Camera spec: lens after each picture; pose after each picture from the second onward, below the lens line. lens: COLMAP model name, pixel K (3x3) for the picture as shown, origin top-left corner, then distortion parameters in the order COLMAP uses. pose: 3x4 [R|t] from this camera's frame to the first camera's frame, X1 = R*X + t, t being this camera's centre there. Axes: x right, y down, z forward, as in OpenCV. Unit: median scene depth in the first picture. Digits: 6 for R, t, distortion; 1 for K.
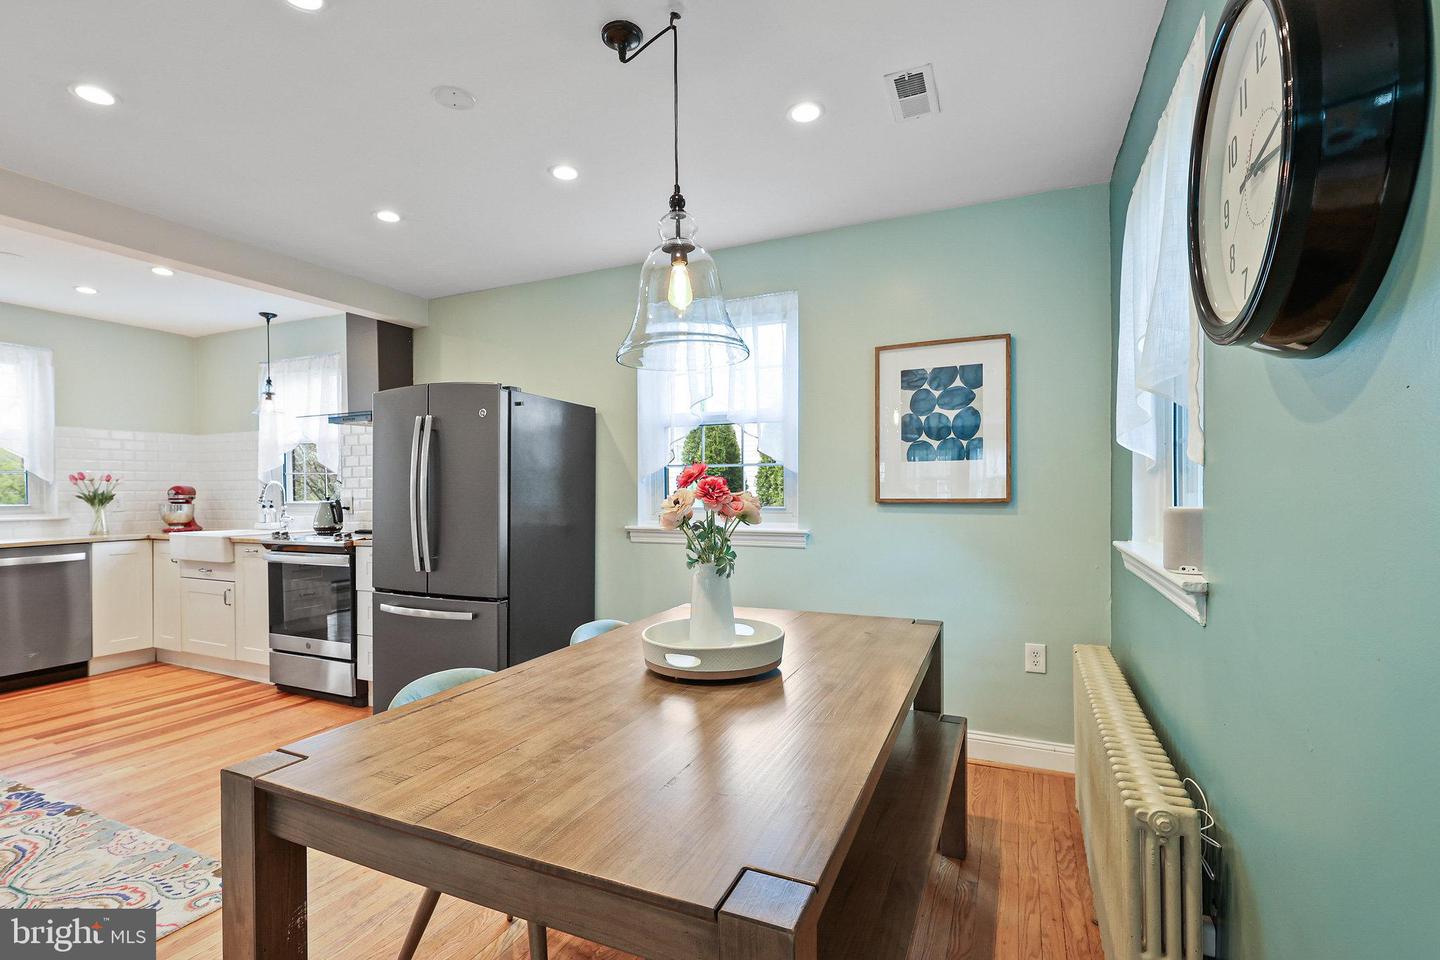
lens RADIAL K [[658.3, 0, 720.5], [0, 658.3, 489.4], [0, 0, 1]] dist [-0.000622, -0.000309]
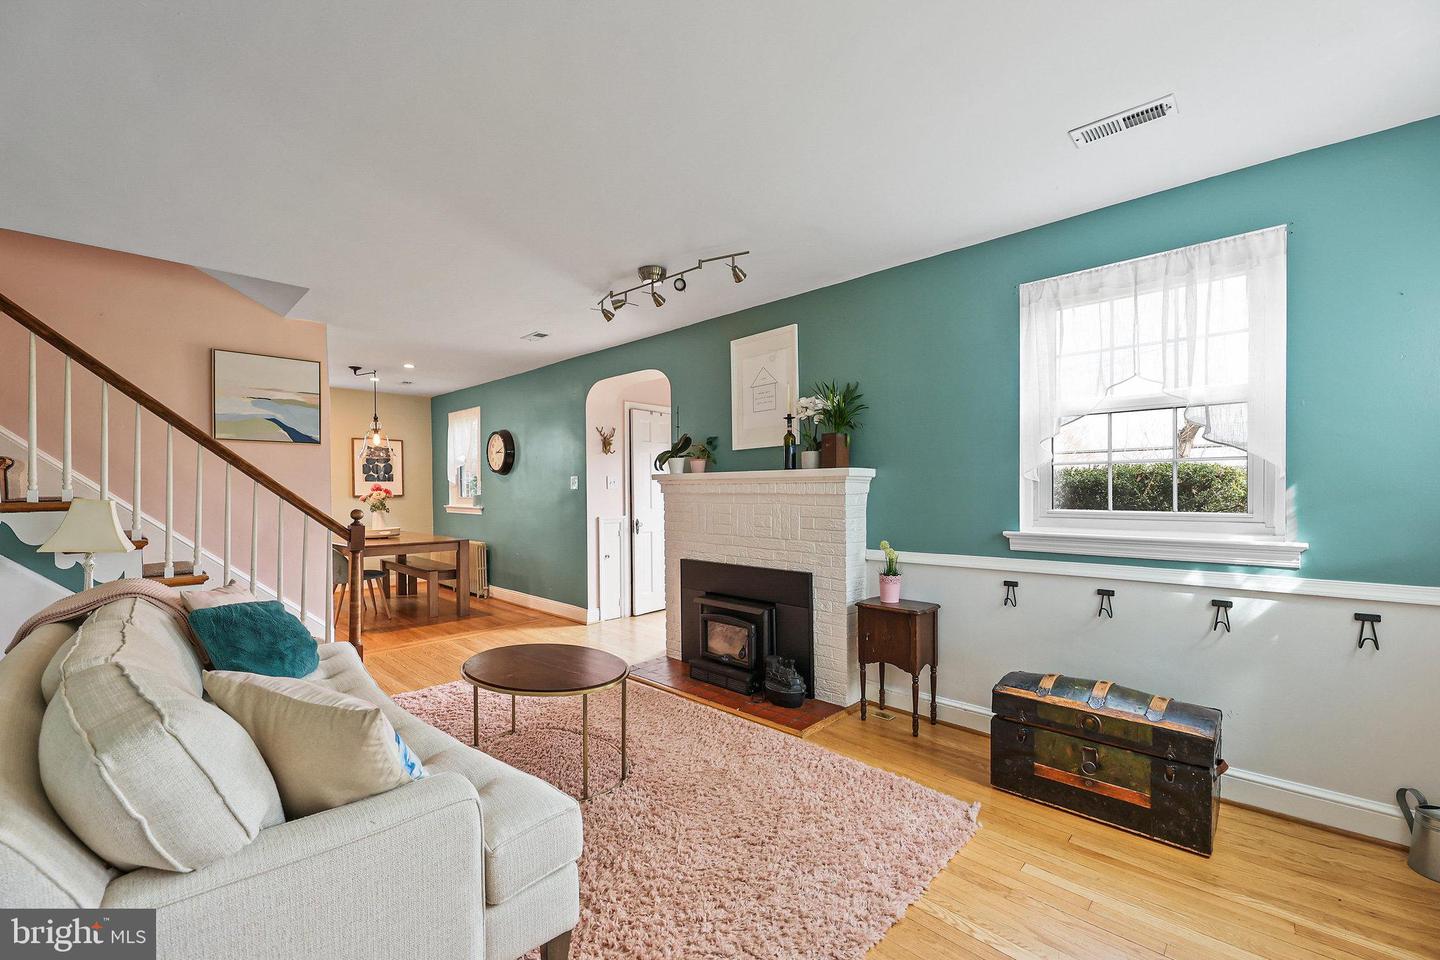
lens RADIAL K [[585.6, 0, 714.8], [0, 585.6, 477.5], [0, 0, 1]] dist [-0.000537, -0.000002]
pose [[0.333051, 0.018523, 0.942727, -1.602485], [0.004822, 0.999760, -0.021347, -0.000462], [-0.942896, 0.011656, 0.332882, -1.232684]]
